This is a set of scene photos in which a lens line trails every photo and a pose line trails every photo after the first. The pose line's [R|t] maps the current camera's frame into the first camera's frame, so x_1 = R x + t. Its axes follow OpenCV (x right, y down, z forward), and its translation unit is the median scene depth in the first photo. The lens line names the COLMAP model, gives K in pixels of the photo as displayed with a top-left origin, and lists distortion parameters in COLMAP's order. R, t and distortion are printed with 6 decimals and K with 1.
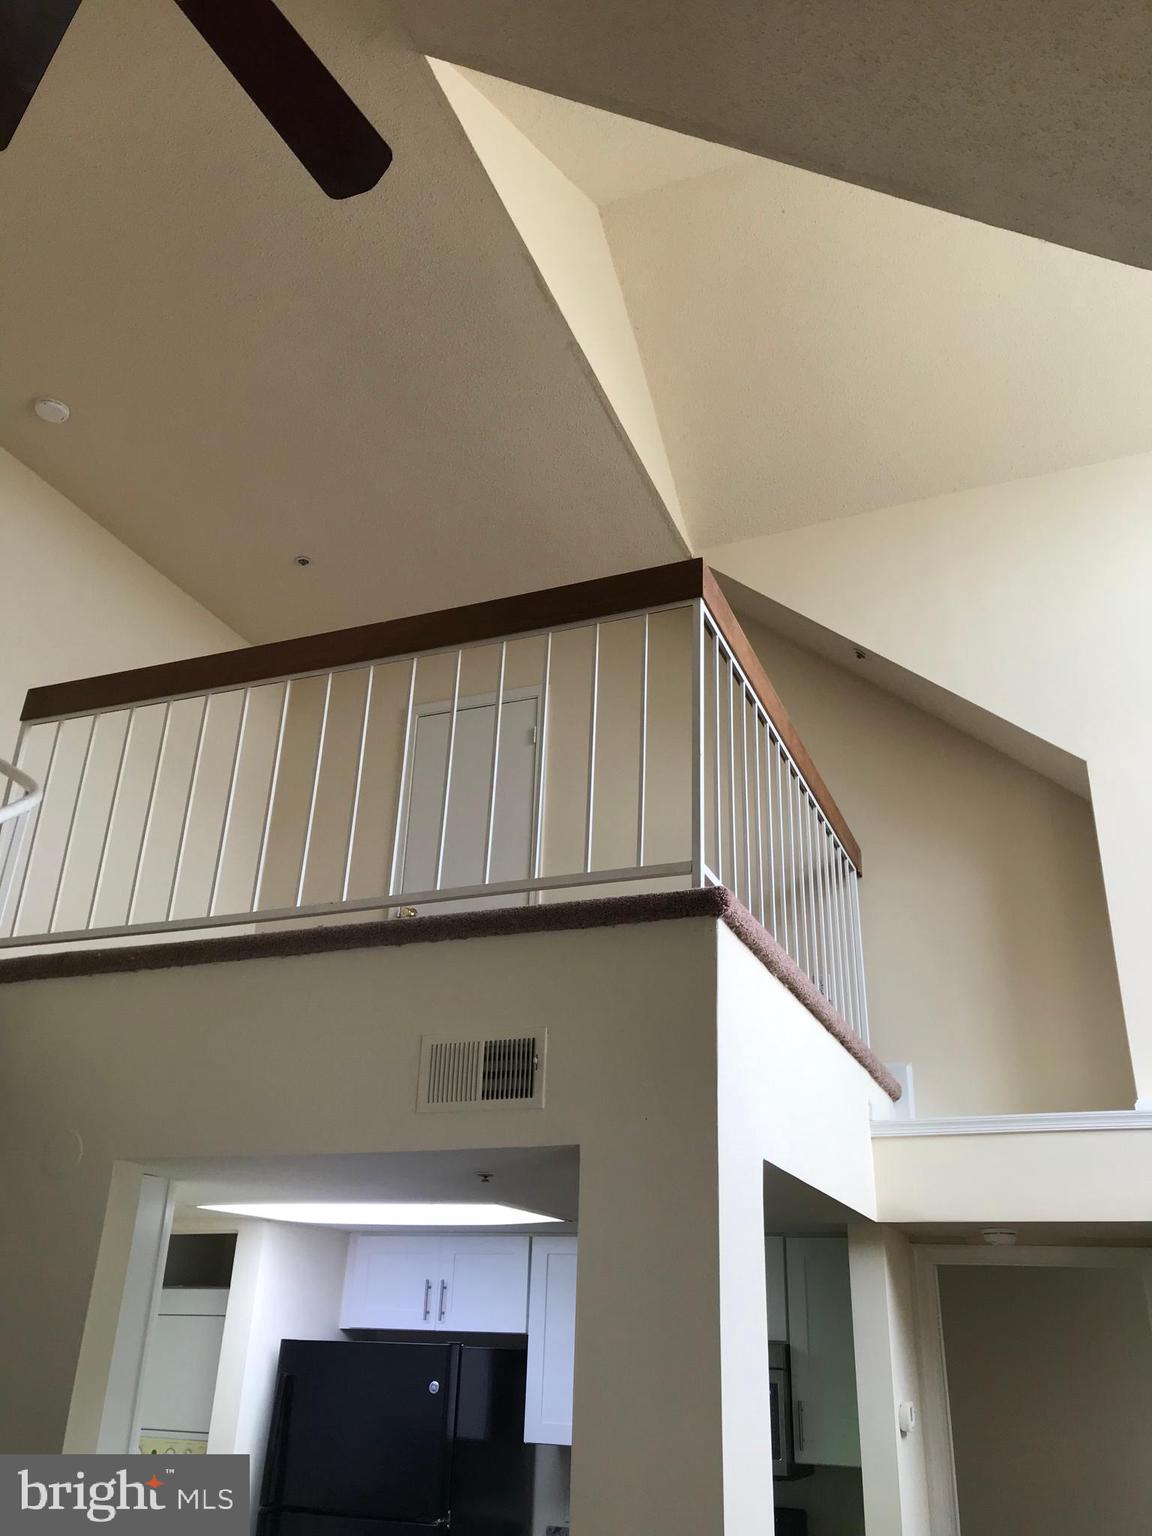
lens RADIAL K [[1244.6, 0, 581.2], [0, 1244.6, 750.3], [0, 0, 1]] dist [0.089536, -0.207234]
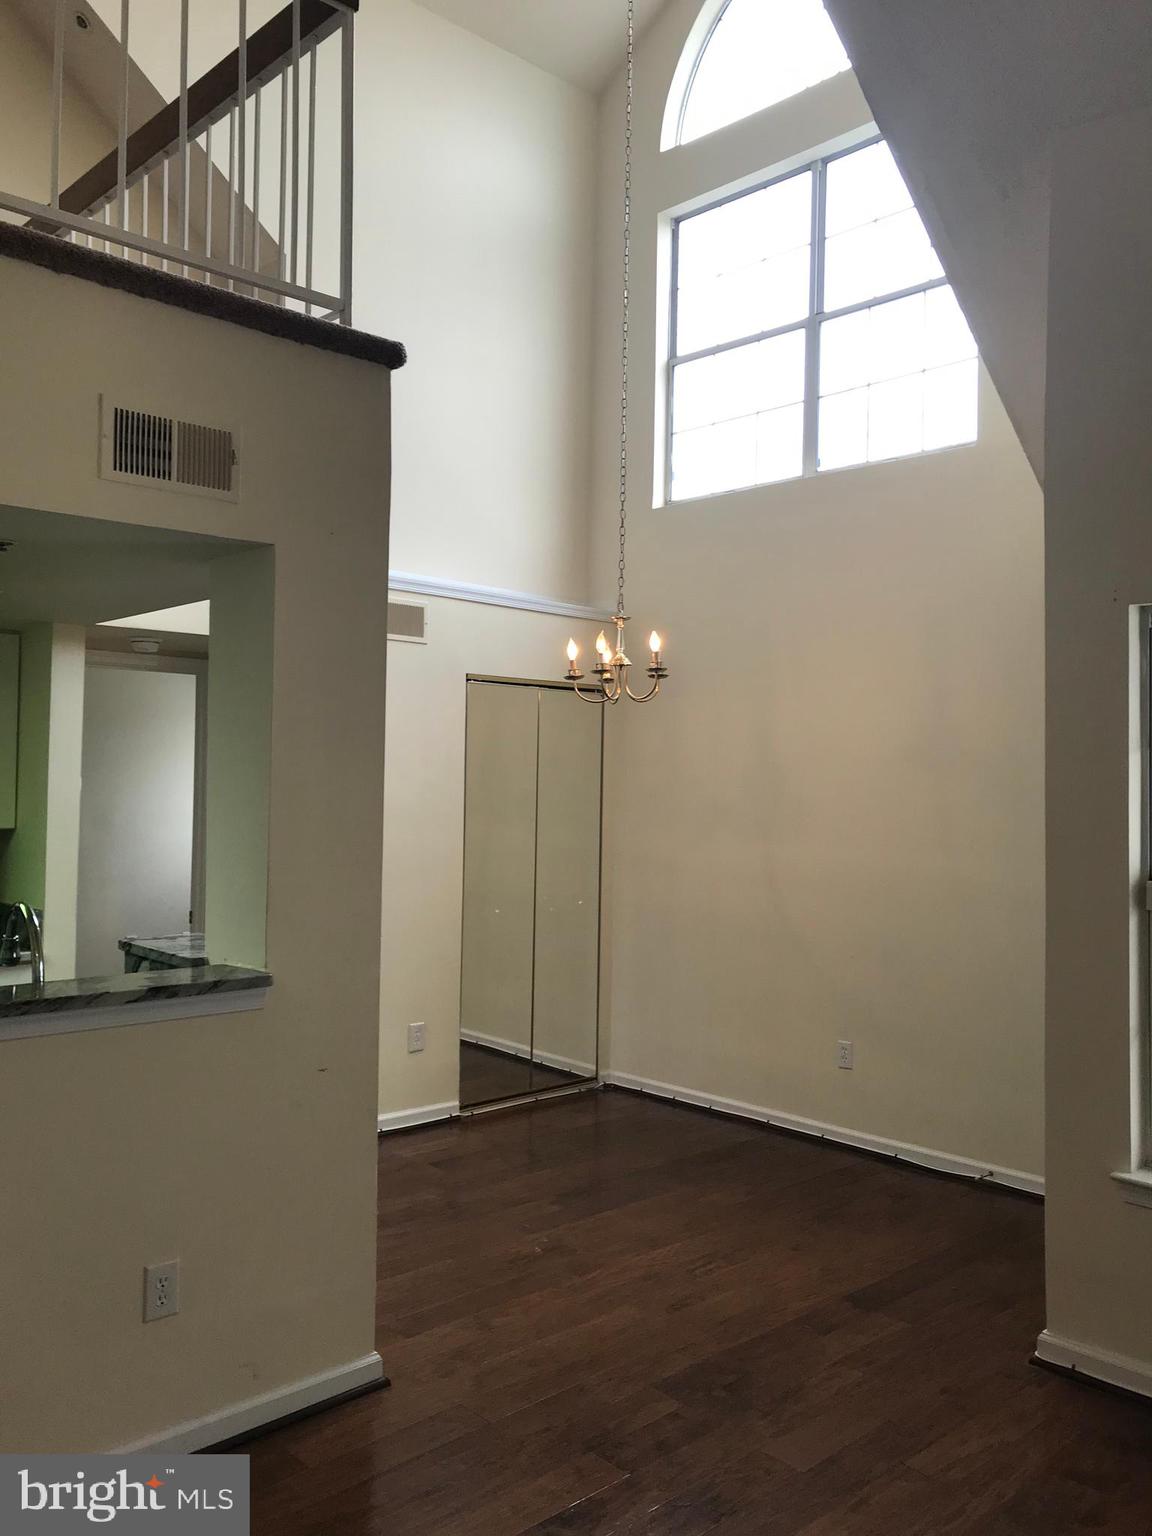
lens RADIAL K [[1253.6, 0, 576.0], [0, 1253.6, 768.0], [0, 0, 1]] dist [0.012593, 0.002359]
pose [[0.414064, -0.013219, 0.910152, -0.603311], [-0.390747, 0.900497, 0.190845, 0.126302], [-0.822112, -0.434661, 0.367698, 0.215280]]
